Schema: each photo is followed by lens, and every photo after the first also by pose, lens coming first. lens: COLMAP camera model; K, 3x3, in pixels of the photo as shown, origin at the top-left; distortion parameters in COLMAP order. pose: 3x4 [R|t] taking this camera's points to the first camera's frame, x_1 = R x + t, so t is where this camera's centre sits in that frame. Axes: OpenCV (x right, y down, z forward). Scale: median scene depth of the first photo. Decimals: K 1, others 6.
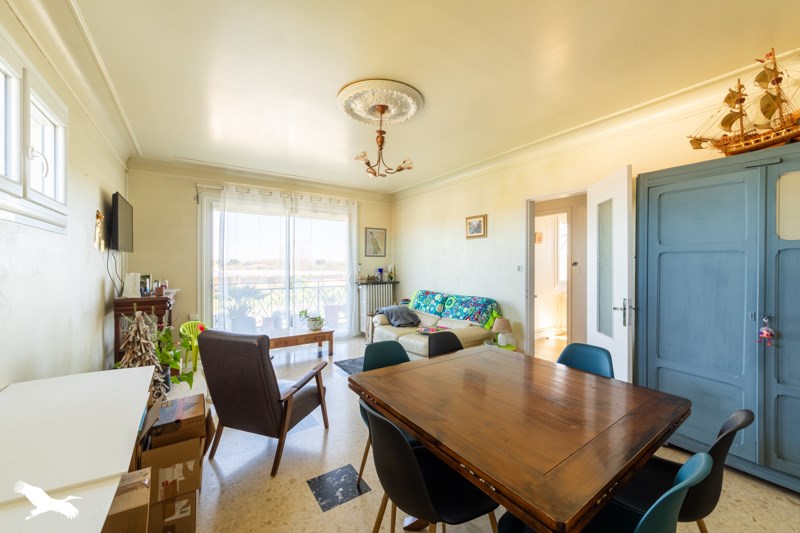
lens RADIAL K [[305.5, 0, 401.5], [0, 305.5, 263.9], [0, 0, 1]] dist [0.001403, 0.000143]
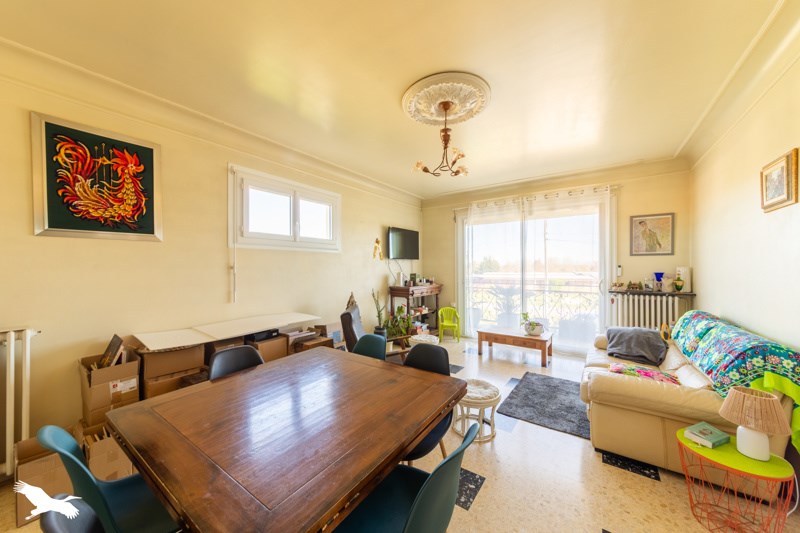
lens RADIAL K [[283.0, 0, 400.2], [0, 283.0, 268.4], [0, 0, 1]] dist [-0.001029, 0.000000]
pose [[0.343065, 0.002503, -0.939308, 0.336475], [0.002180, 0.999992, 0.003461, 0.002133], [0.939309, -0.003234, 0.343056, 0.254532]]
